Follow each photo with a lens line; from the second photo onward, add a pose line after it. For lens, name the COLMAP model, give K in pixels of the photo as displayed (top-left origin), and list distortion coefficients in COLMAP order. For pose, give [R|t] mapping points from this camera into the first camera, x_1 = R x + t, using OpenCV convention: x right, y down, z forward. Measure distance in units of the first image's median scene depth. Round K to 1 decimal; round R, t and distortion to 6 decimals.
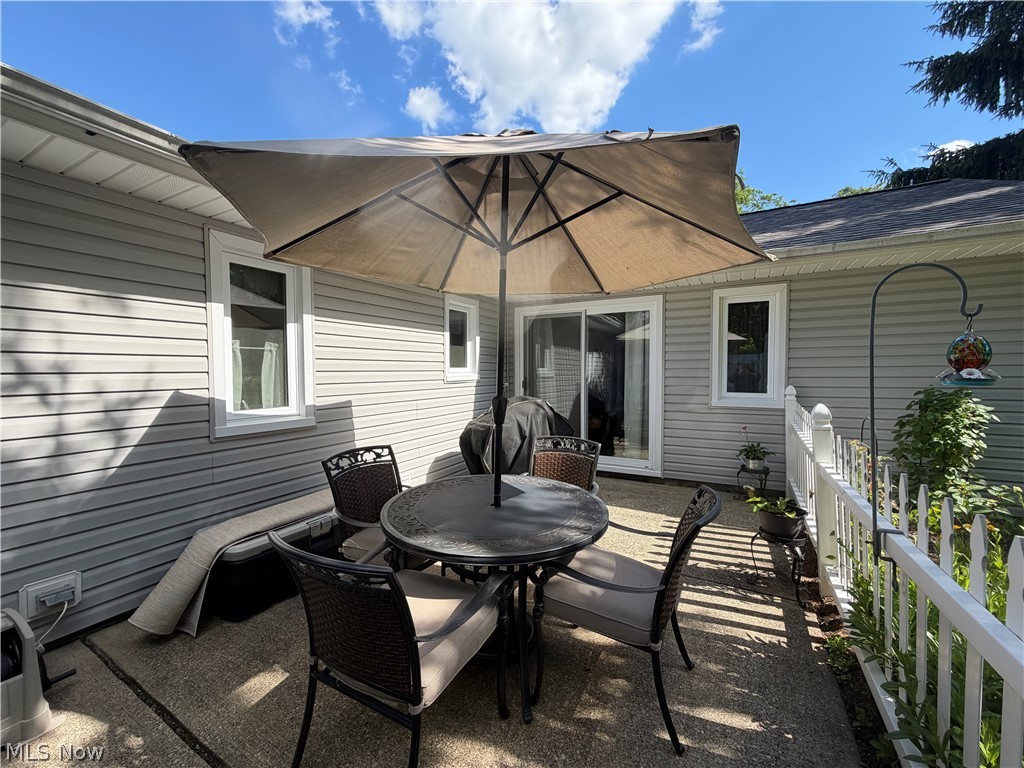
lens RADIAL K [[406.9, 0, 510.4], [0, 406.9, 383.3], [0, 0, 1]] dist [0.001052, -0.000365]
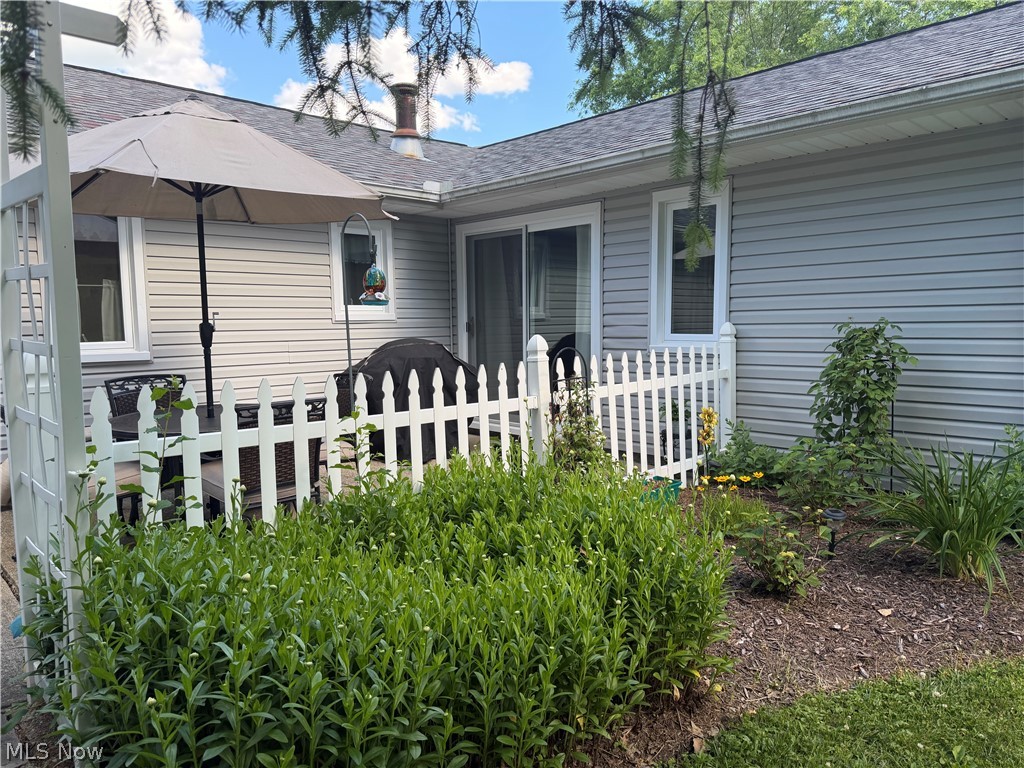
lens RADIAL K [[725.2, 0, 511.3], [0, 725.2, 381.7], [0, 0, 1]] dist [0.044397, 0.000657]
pose [[0.949941, 0.021249, -0.311706, 0.673077], [-0.003680, 0.998376, 0.056845, 0.034992], [0.312408, -0.052852, 0.948477, -0.331396]]
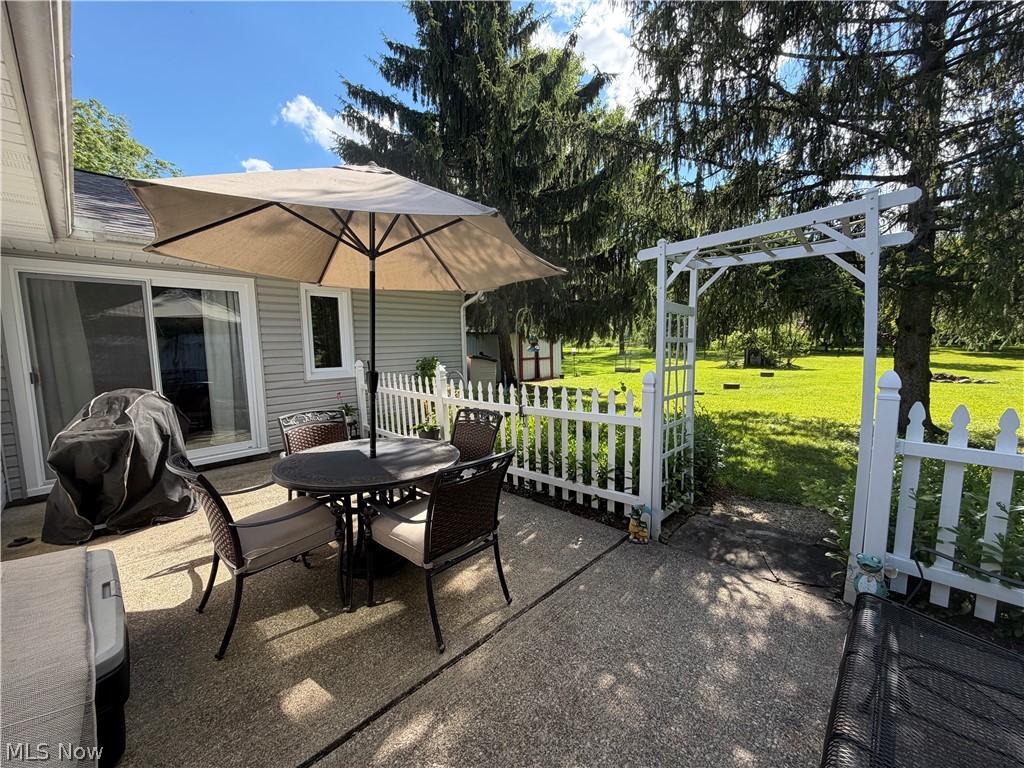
lens RADIAL K [[406.9, 0, 508.4], [0, 406.9, 385.5], [0, 0, 1]] dist [0.001052, -0.000365]
pose [[0.270450, -0.100458, 0.957479, -0.495366], [0.051801, 0.994619, 0.089723, -0.006504], [-0.961340, 0.025333, 0.274198, 0.104633]]
